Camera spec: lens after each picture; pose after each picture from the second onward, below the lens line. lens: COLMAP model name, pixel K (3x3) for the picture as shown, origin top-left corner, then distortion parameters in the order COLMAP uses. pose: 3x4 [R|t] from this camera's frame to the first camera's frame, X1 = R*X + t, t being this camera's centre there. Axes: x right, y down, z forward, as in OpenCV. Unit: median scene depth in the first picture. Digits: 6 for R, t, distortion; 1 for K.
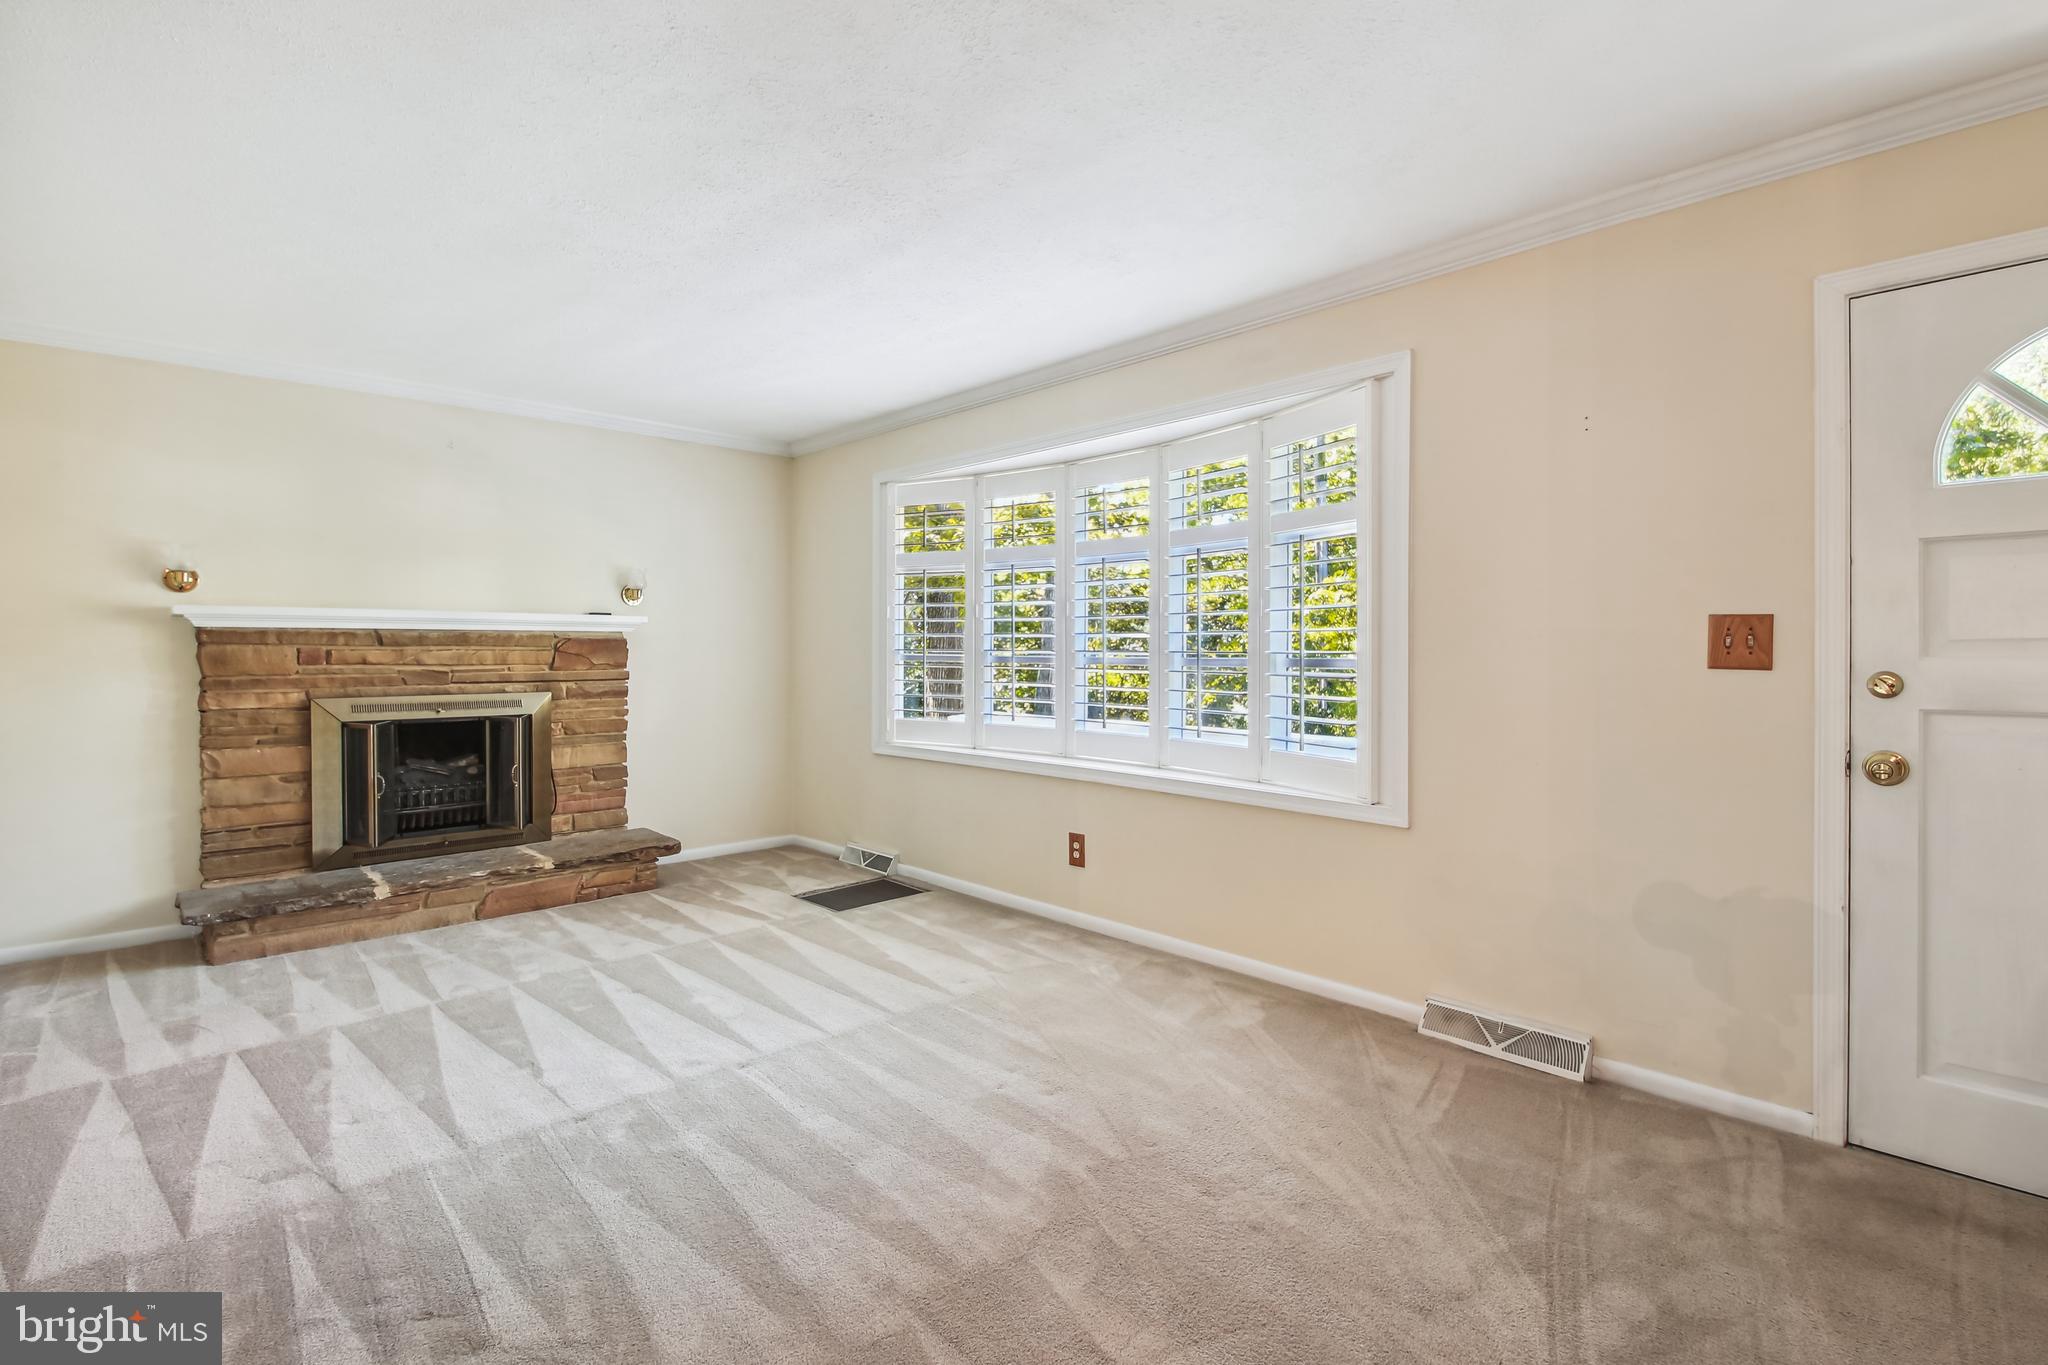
lens RADIAL K [[972.6, 0, 1022.5], [0, 972.6, 659.5], [0, 0, 1]] dist [0.014971, -0.000757]
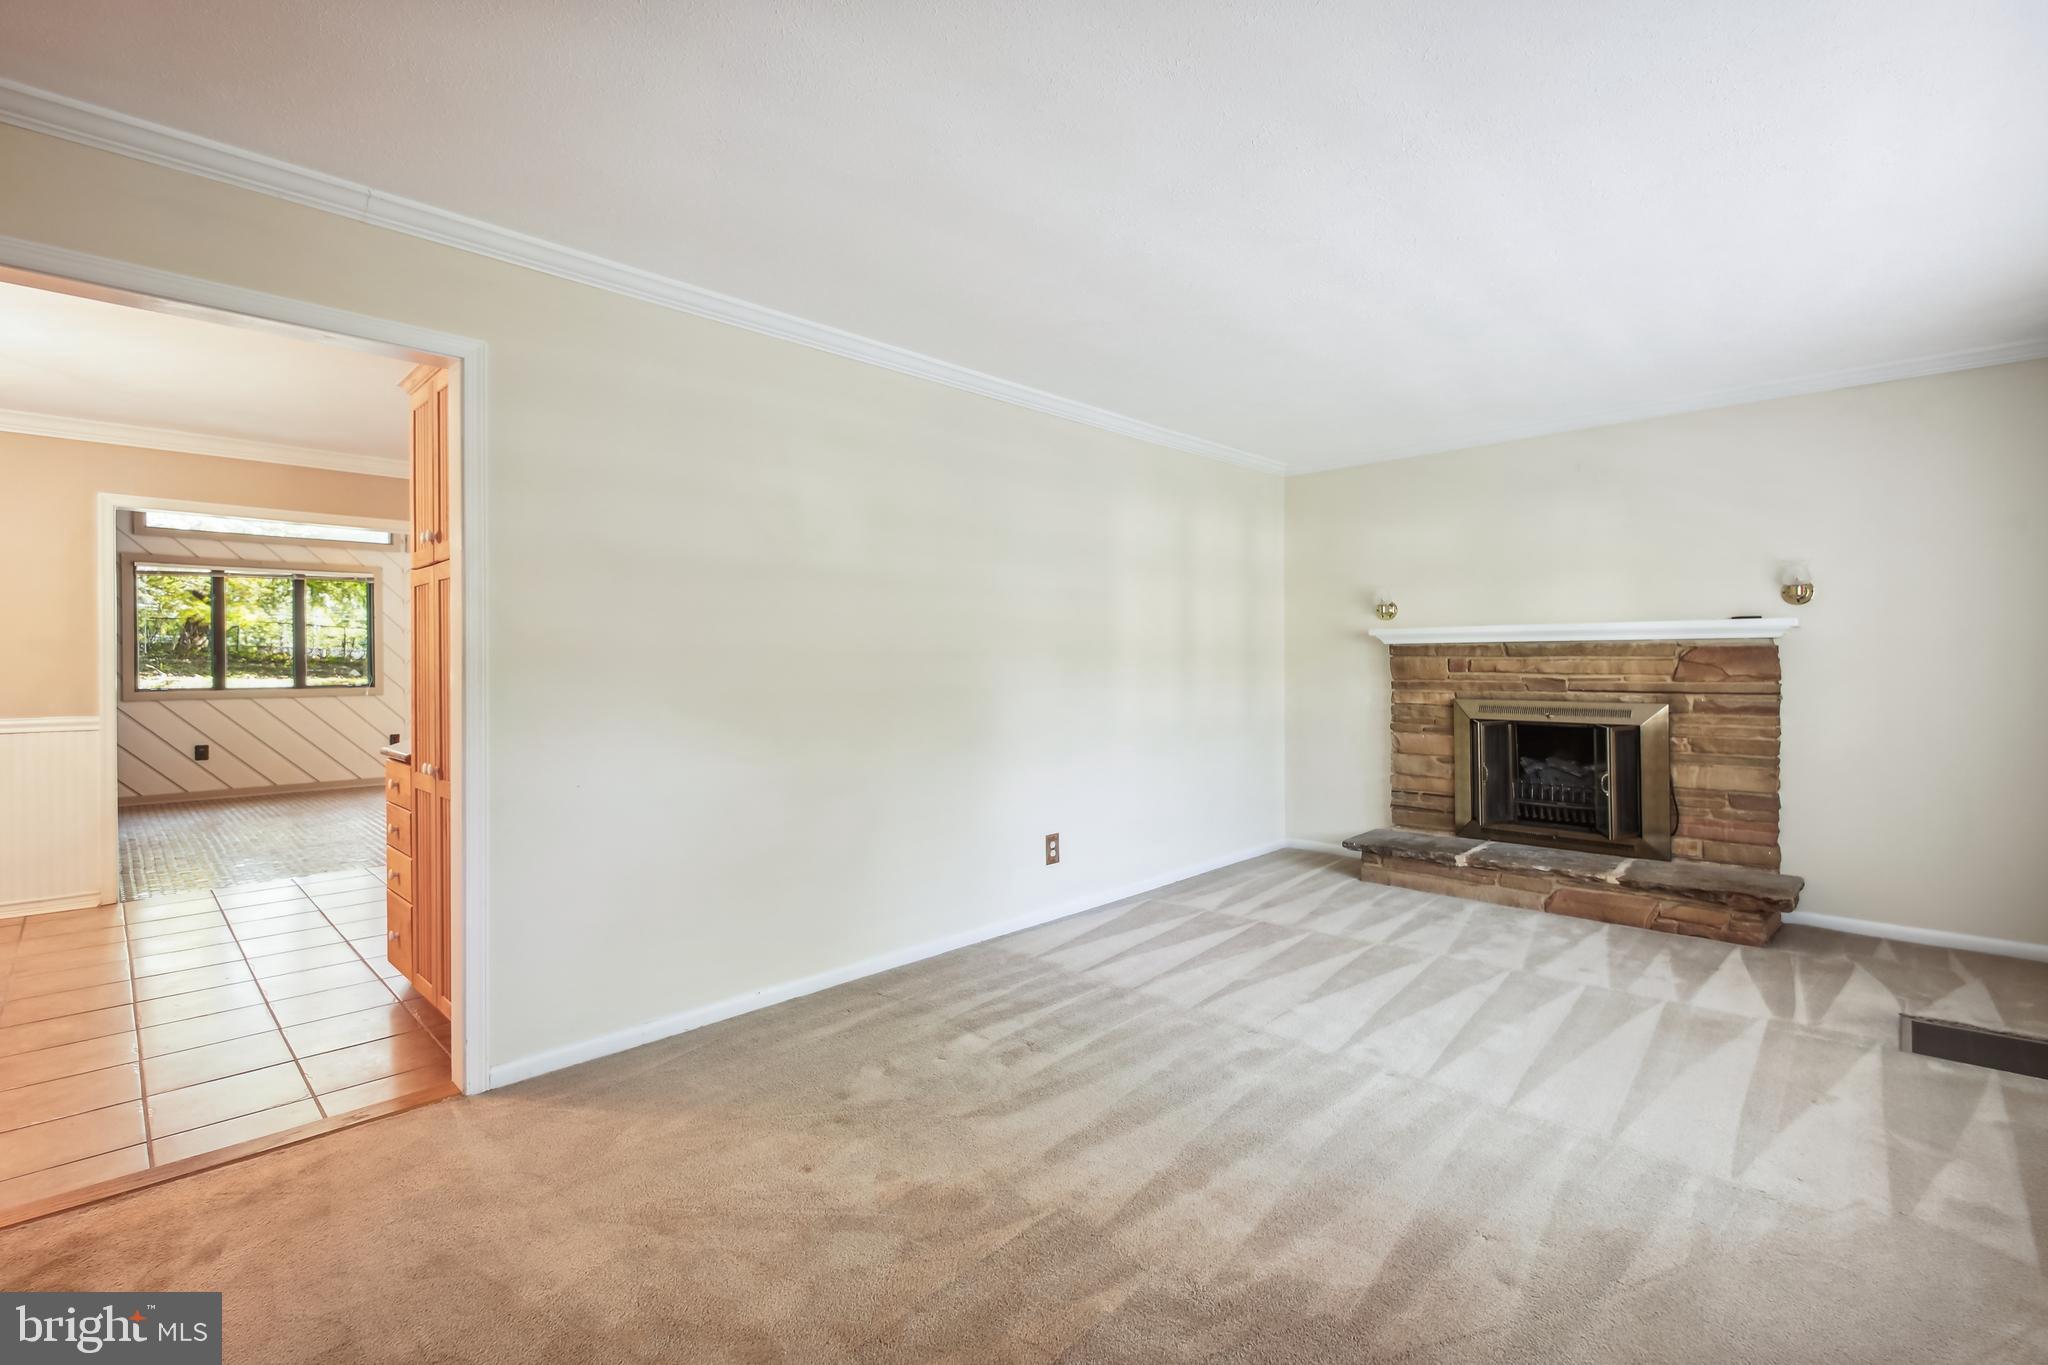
lens RADIAL K [[926.3, 0, 1019.1], [0, 926.3, 657.3], [0, 0, 1]] dist [-0.001086, -0.004881]
pose [[0.035403, -0.003338, -0.999368, 0.456239], [-0.005541, 0.999978, -0.003536, -0.006014], [0.999358, 0.005662, 0.035384, 0.403143]]
